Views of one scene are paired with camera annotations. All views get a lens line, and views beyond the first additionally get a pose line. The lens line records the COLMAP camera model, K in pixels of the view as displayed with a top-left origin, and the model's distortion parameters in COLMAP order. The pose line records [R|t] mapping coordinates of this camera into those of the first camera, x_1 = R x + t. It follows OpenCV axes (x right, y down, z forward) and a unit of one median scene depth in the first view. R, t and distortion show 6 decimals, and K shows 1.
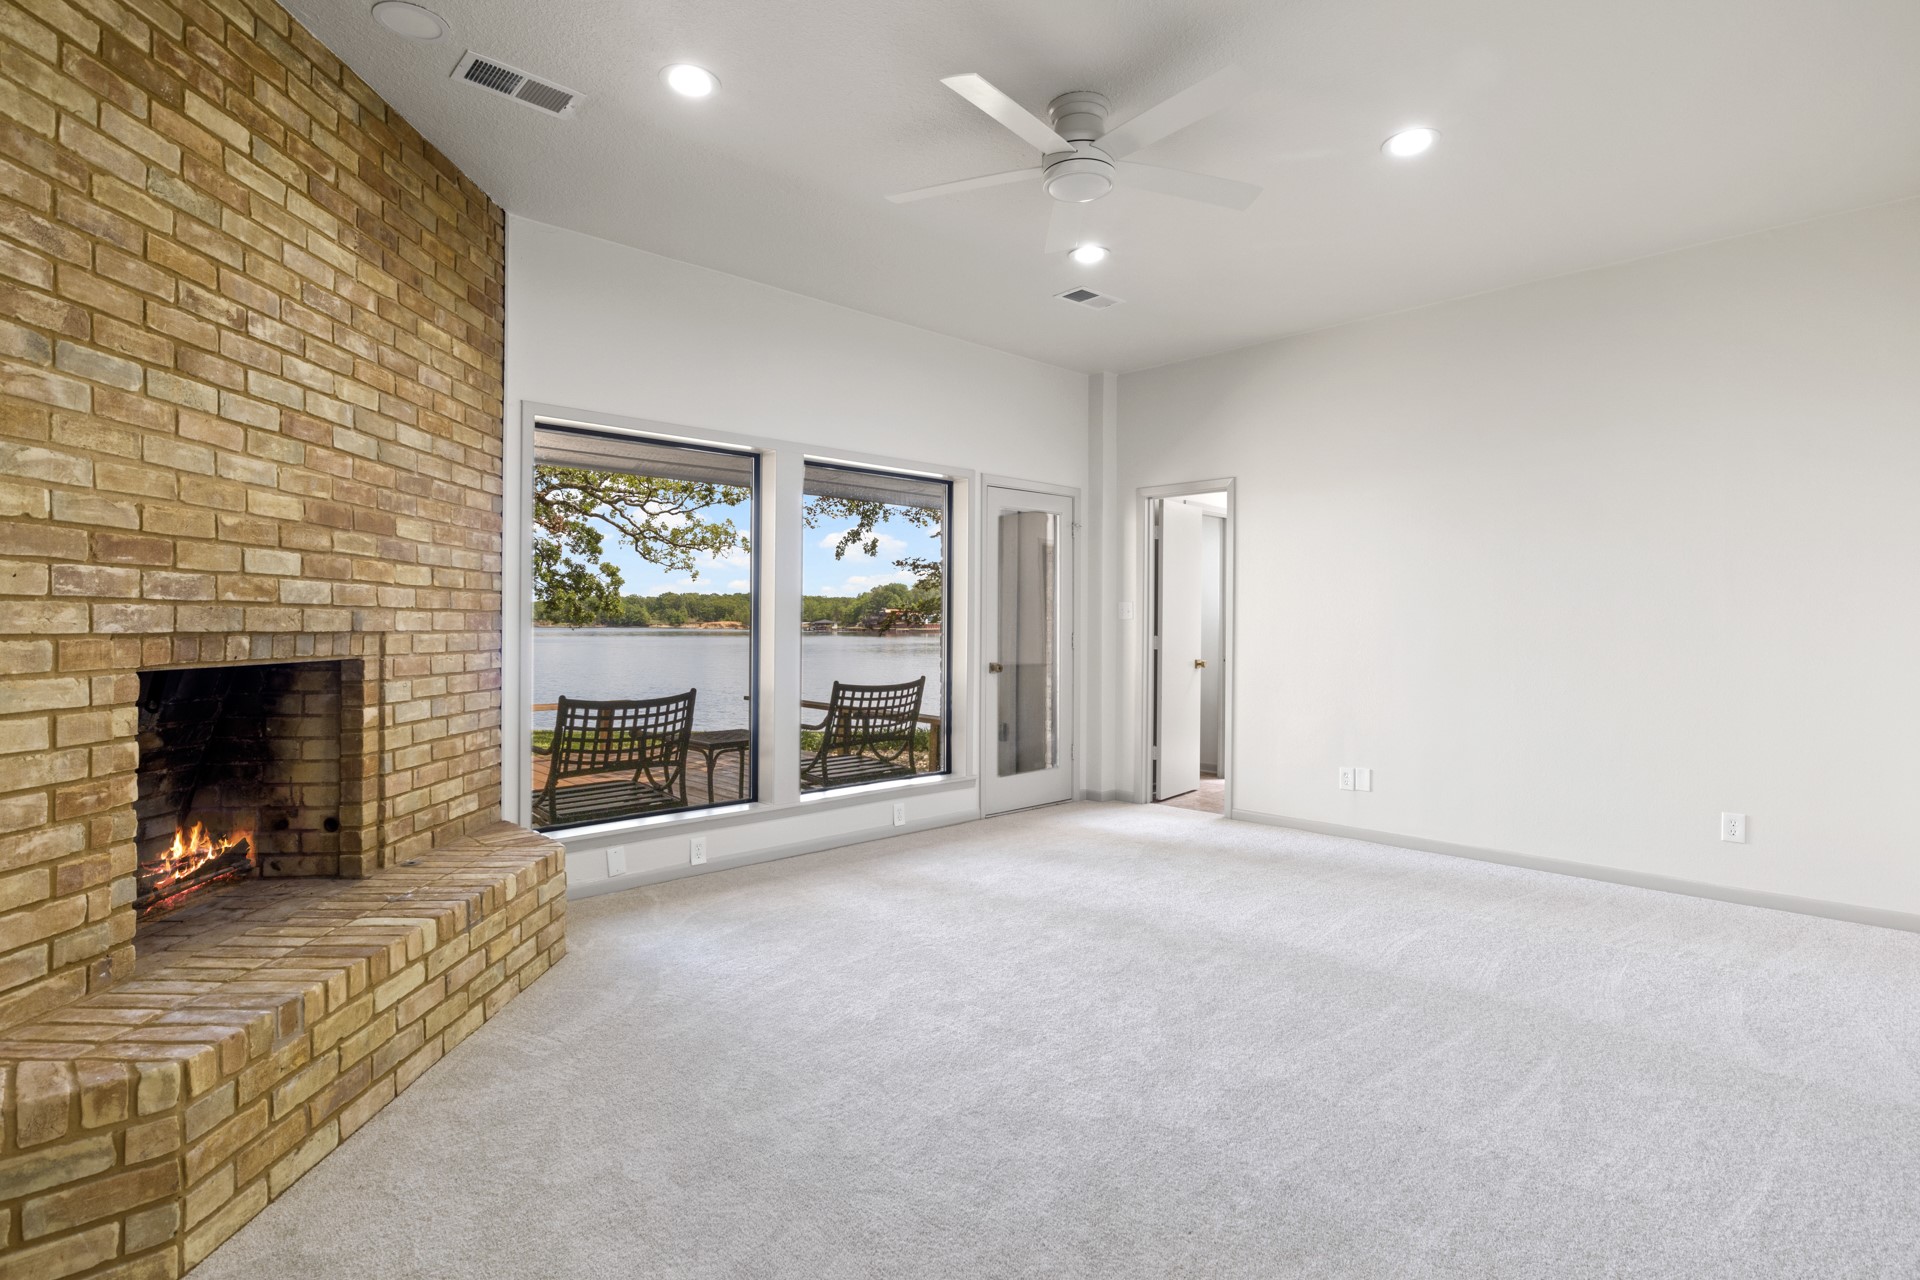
lens RADIAL K [[964.3, 0, 957.2], [0, 964.3, 635.4], [0, 0, 1]] dist [0.001365, -0.000681]
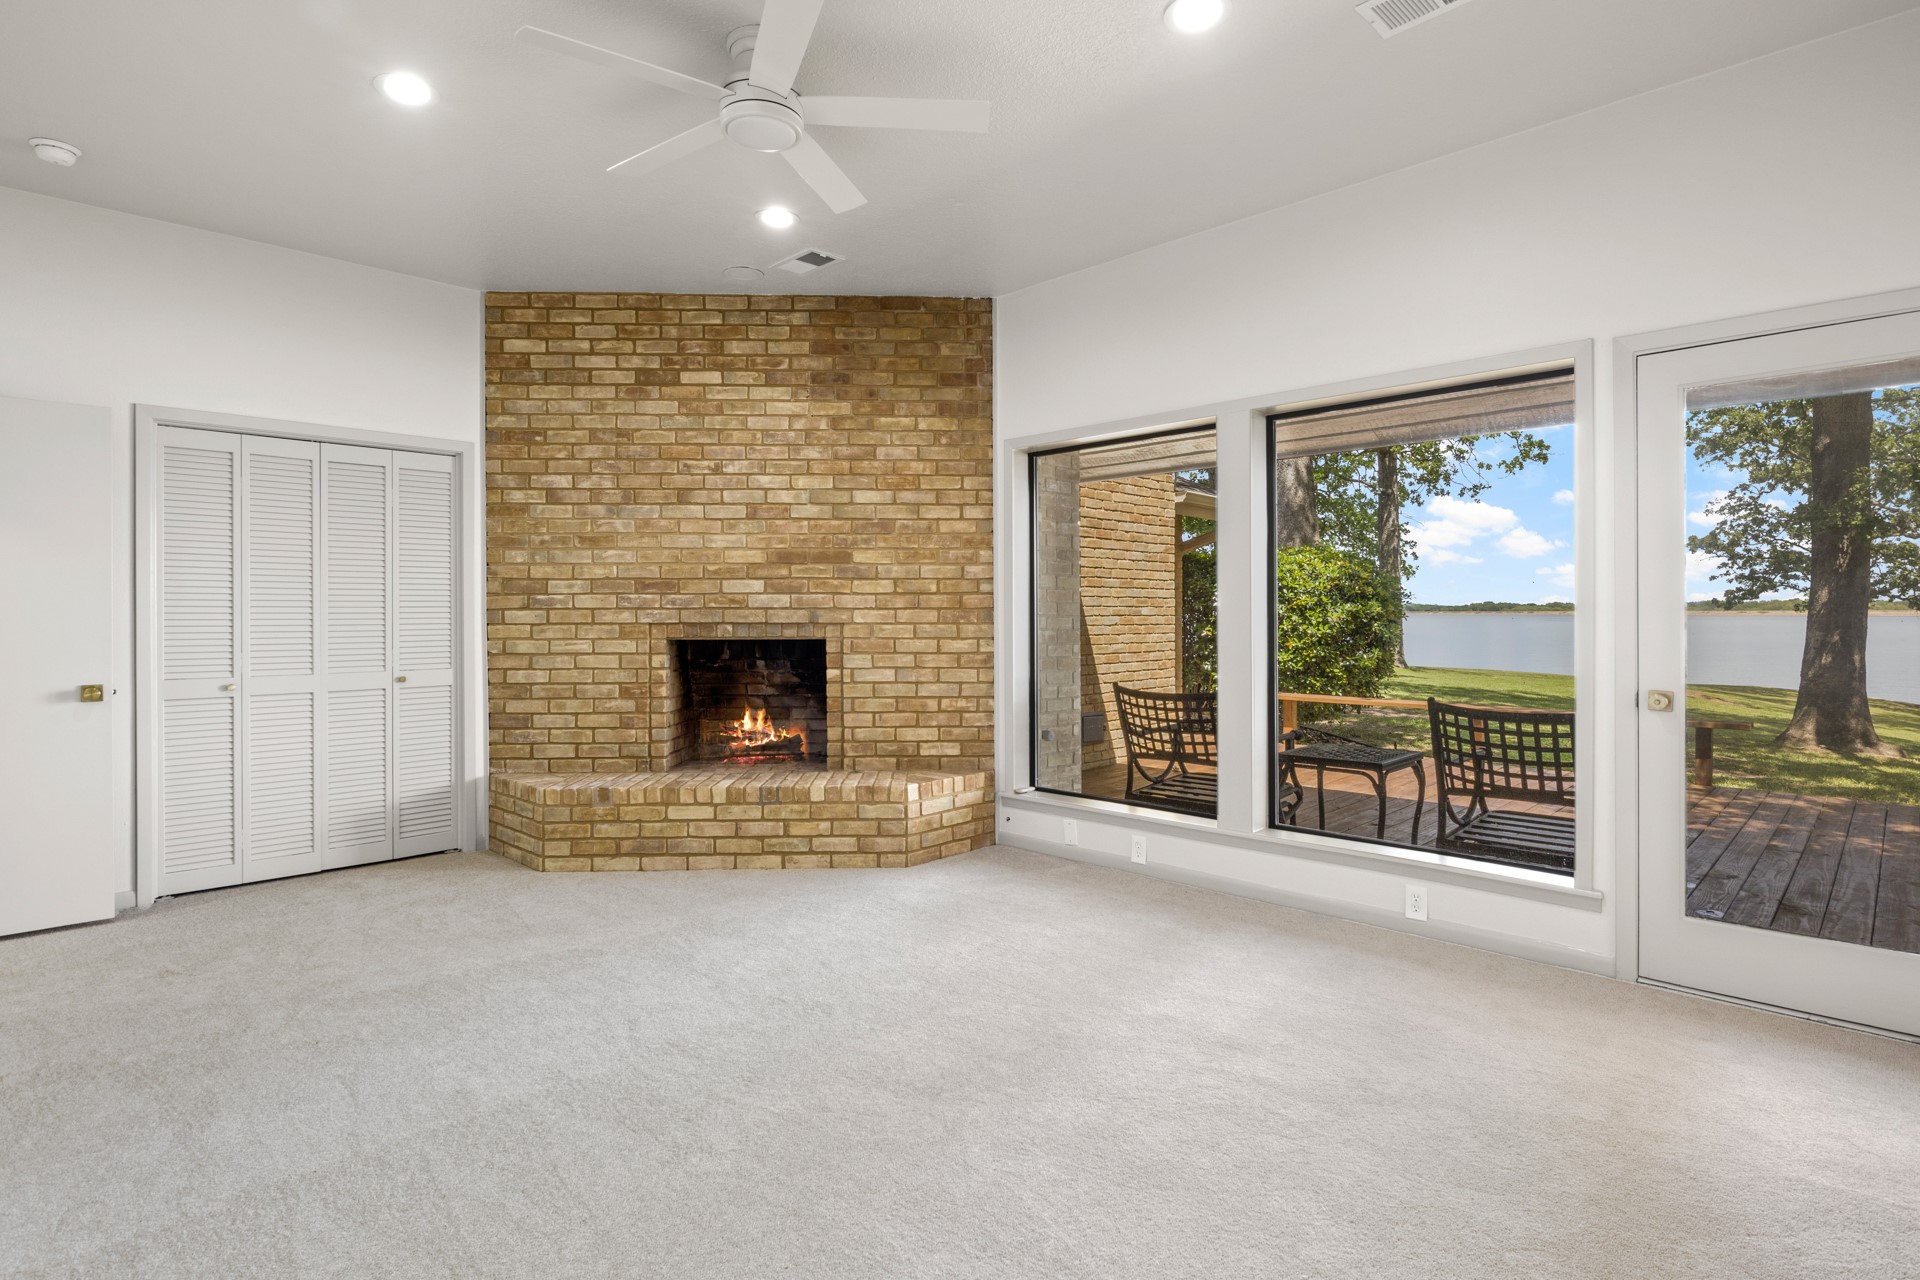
lens RADIAL K [[964.3, 0, 957.5], [0, 964.3, 627.3], [0, 0, 1]] dist [0.001365, -0.000681]
pose [[0.032396, 0.005514, -0.999460, 1.202285], [-0.009648, 0.999940, 0.005204, -0.008276], [0.999429, 0.009474, 0.032447, 1.344188]]
